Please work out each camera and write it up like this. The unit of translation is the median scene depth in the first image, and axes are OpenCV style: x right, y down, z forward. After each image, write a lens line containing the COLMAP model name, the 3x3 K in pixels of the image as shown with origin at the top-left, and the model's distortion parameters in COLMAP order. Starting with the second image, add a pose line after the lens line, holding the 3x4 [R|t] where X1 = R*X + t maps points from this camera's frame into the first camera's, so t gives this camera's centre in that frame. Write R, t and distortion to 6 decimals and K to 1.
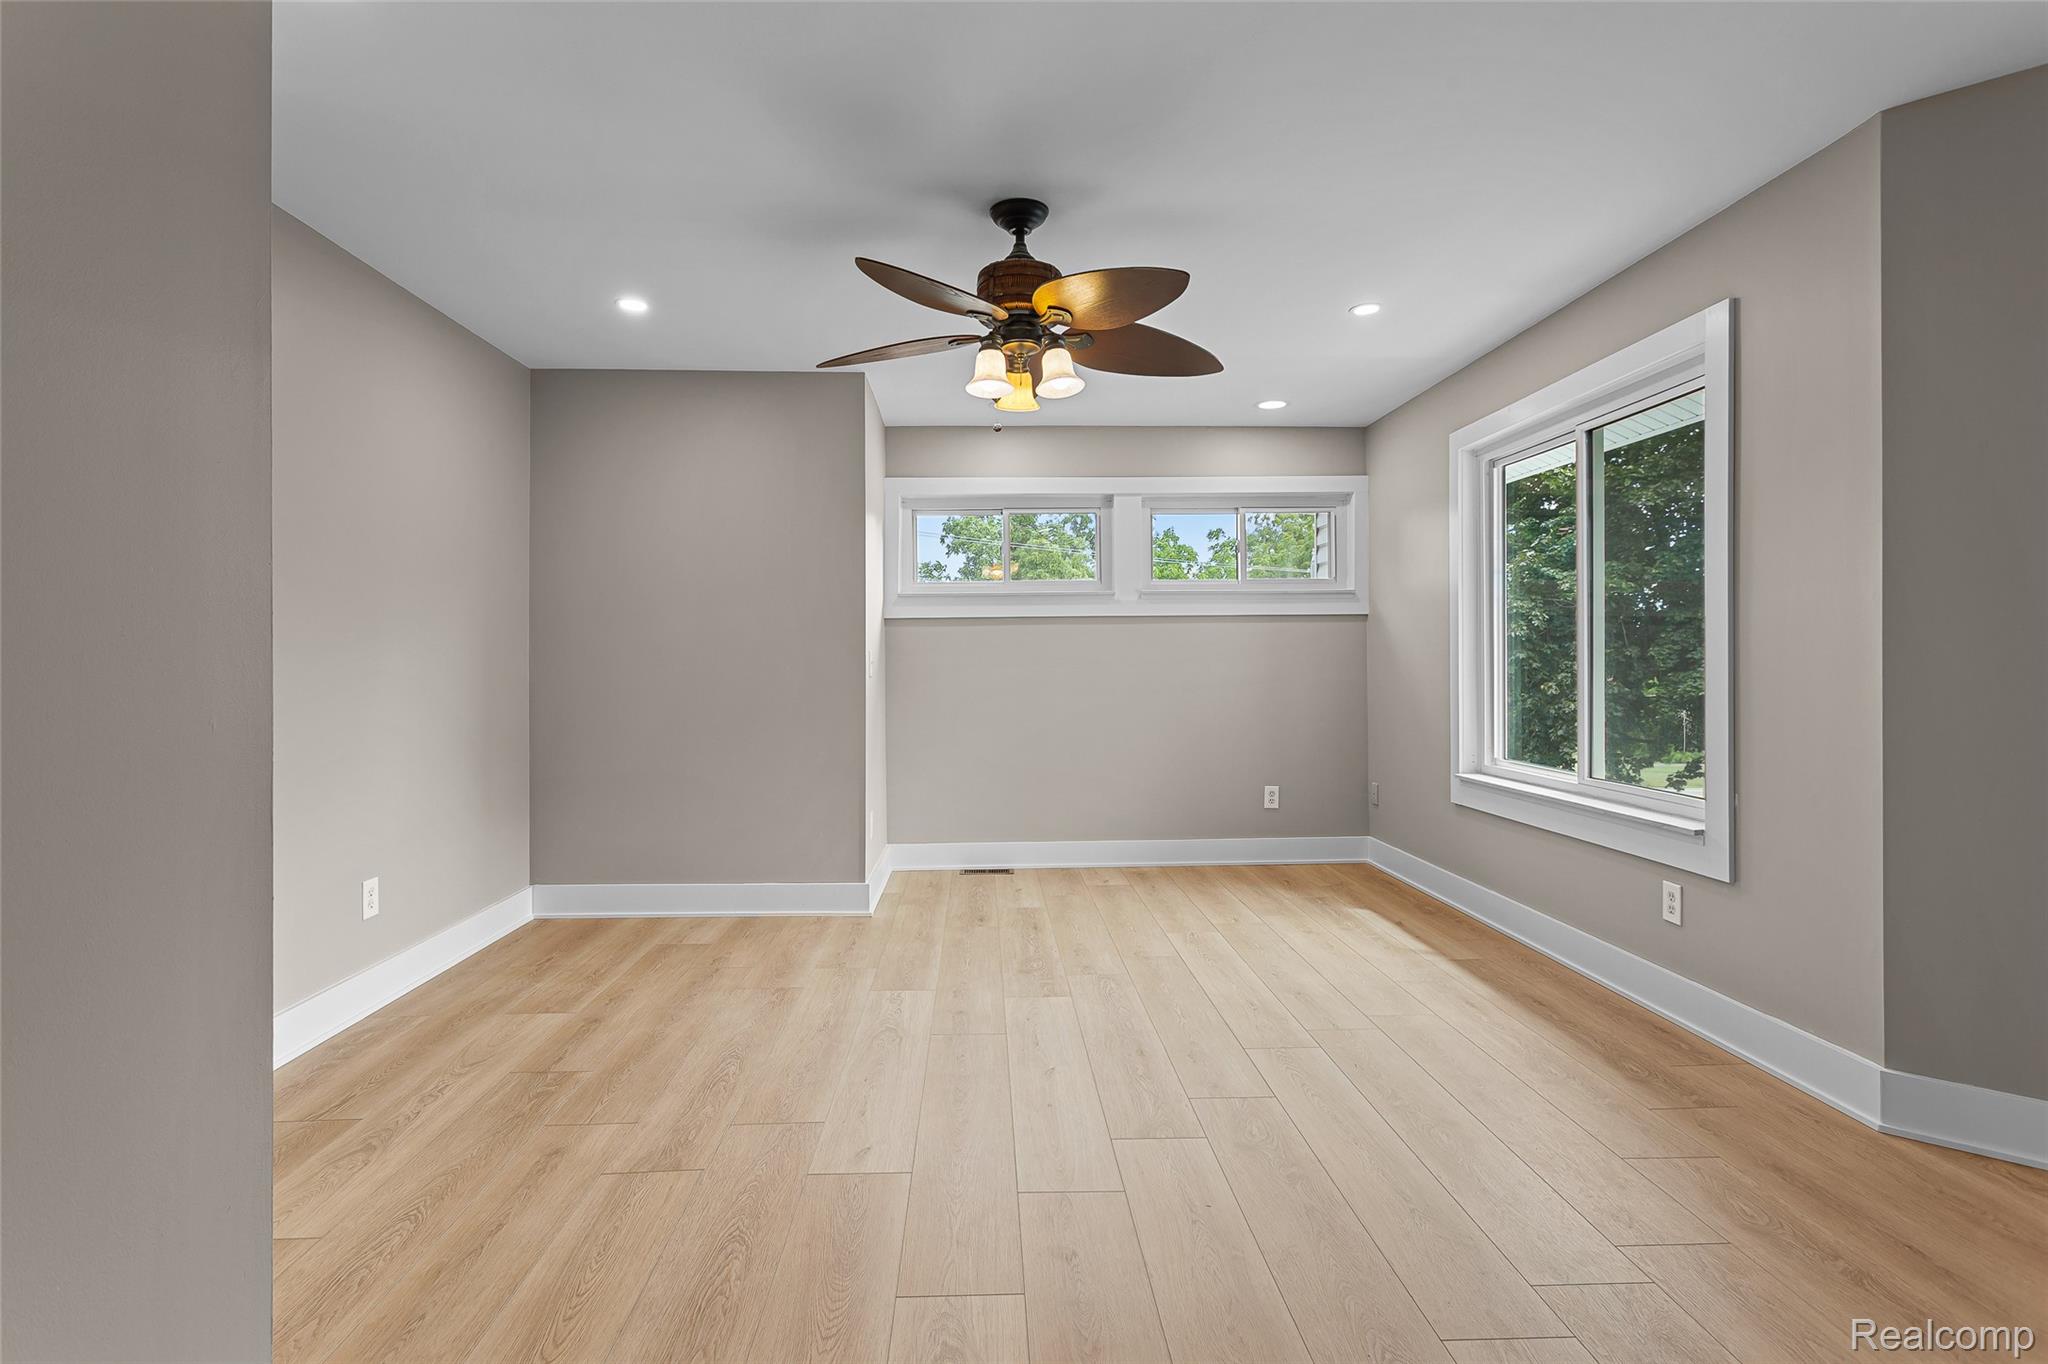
lens RADIAL K [[988.2, 0, 1027.6], [0, 988.2, 664.5], [0, 0, 1]] dist [-0.000147, -0.000936]
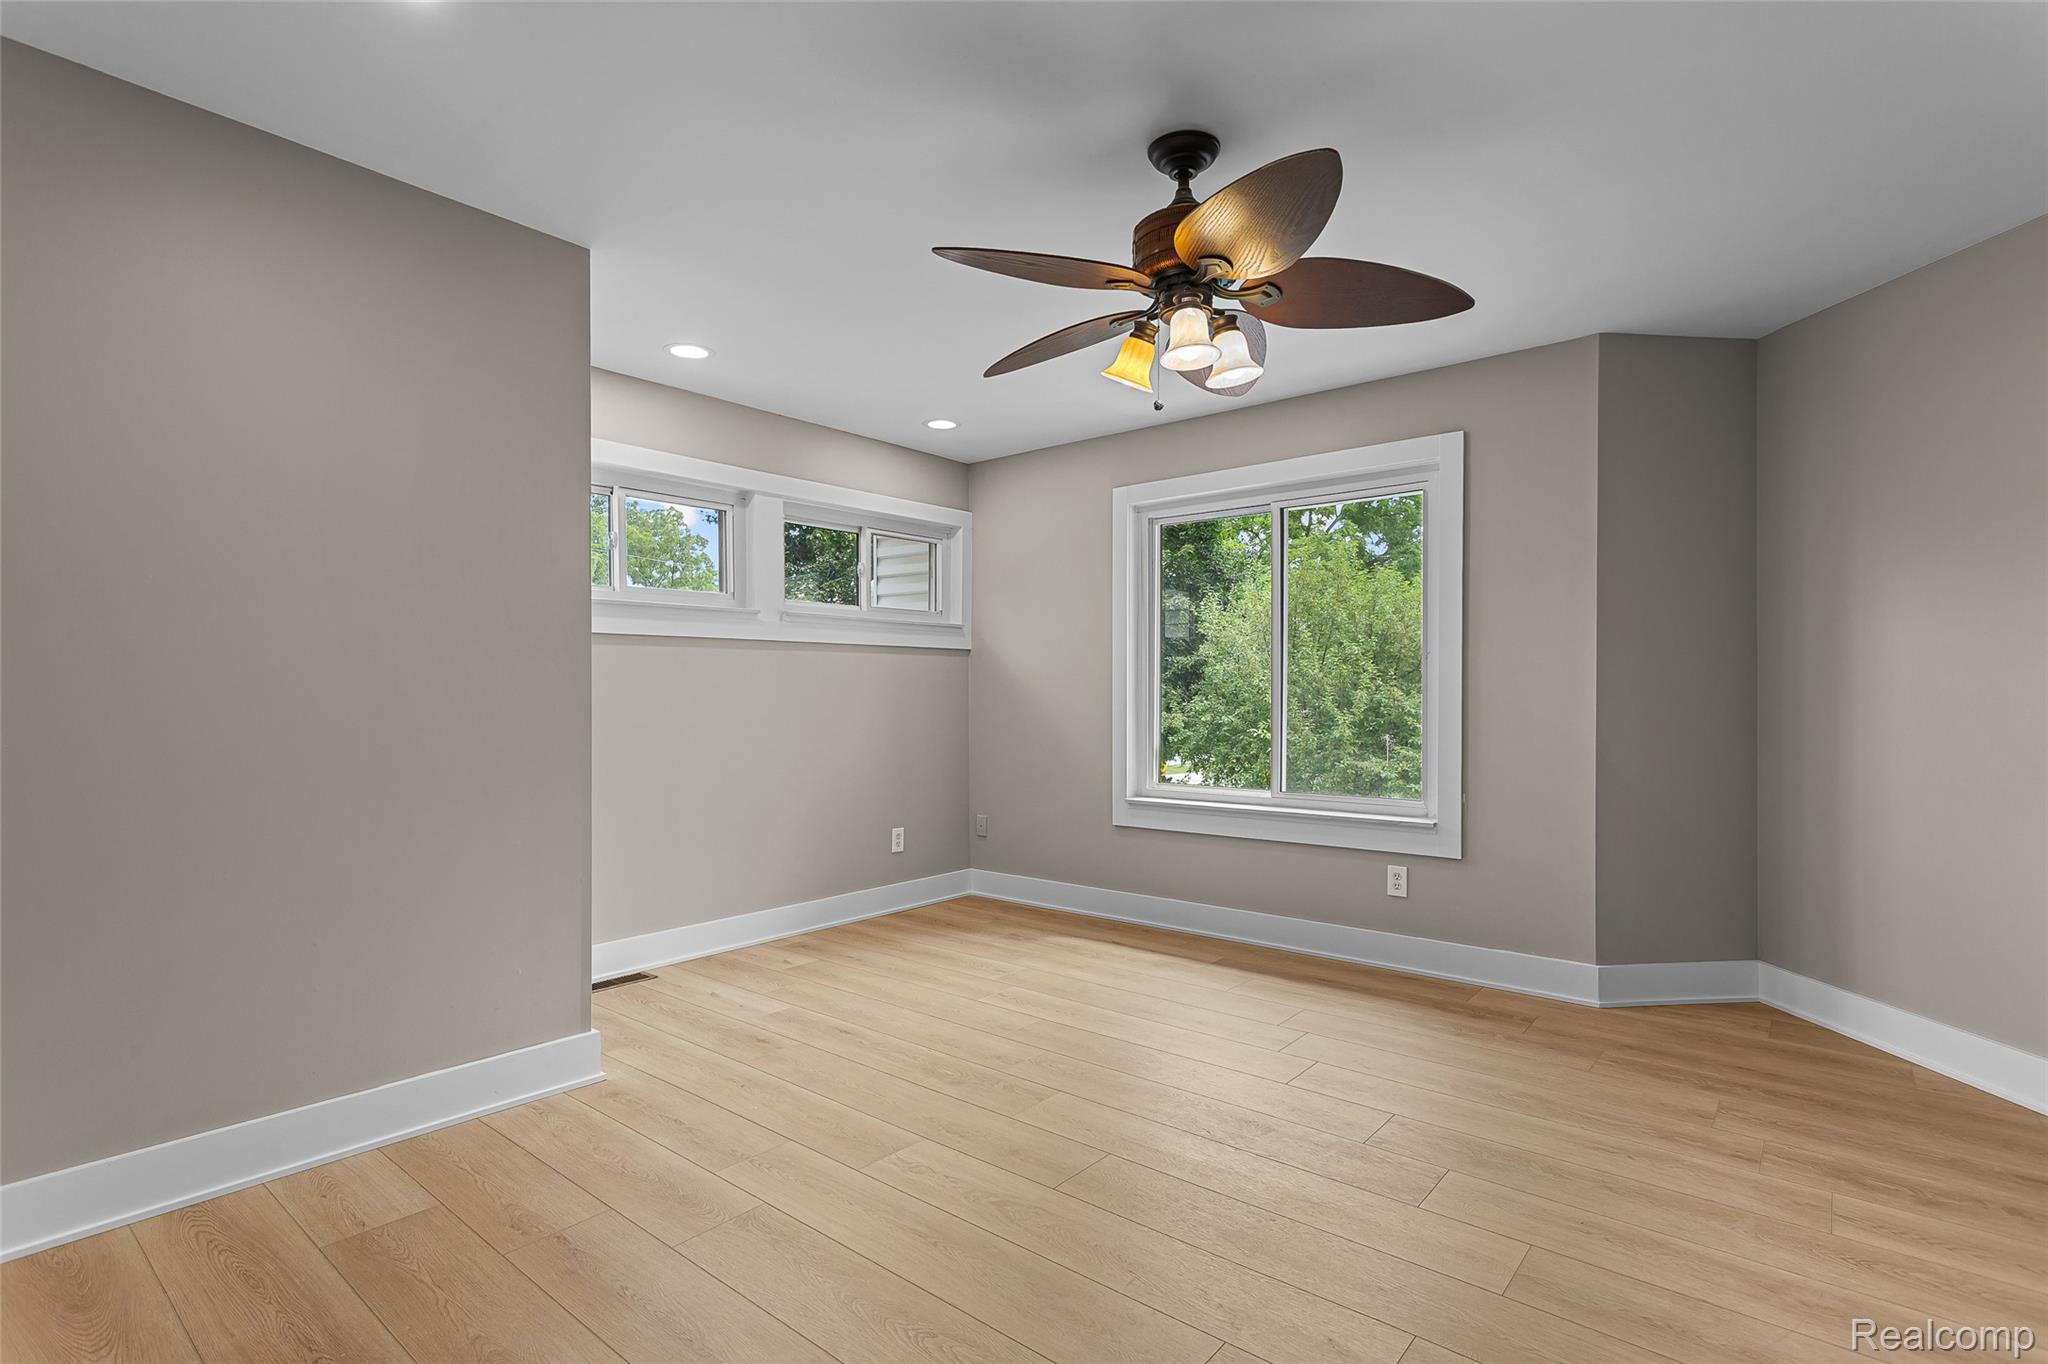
lens RADIAL K [[988.2, 0, 1027.4], [0, 988.2, 700.0], [0, 0, 1]] dist [-0.000147, -0.000936]
pose [[0.666339, -0.000914, 0.745649, -0.466269], [-0.001342, 0.999996, 0.002425, -0.001402], [-0.745648, -0.002617, 0.666335, 0.352479]]
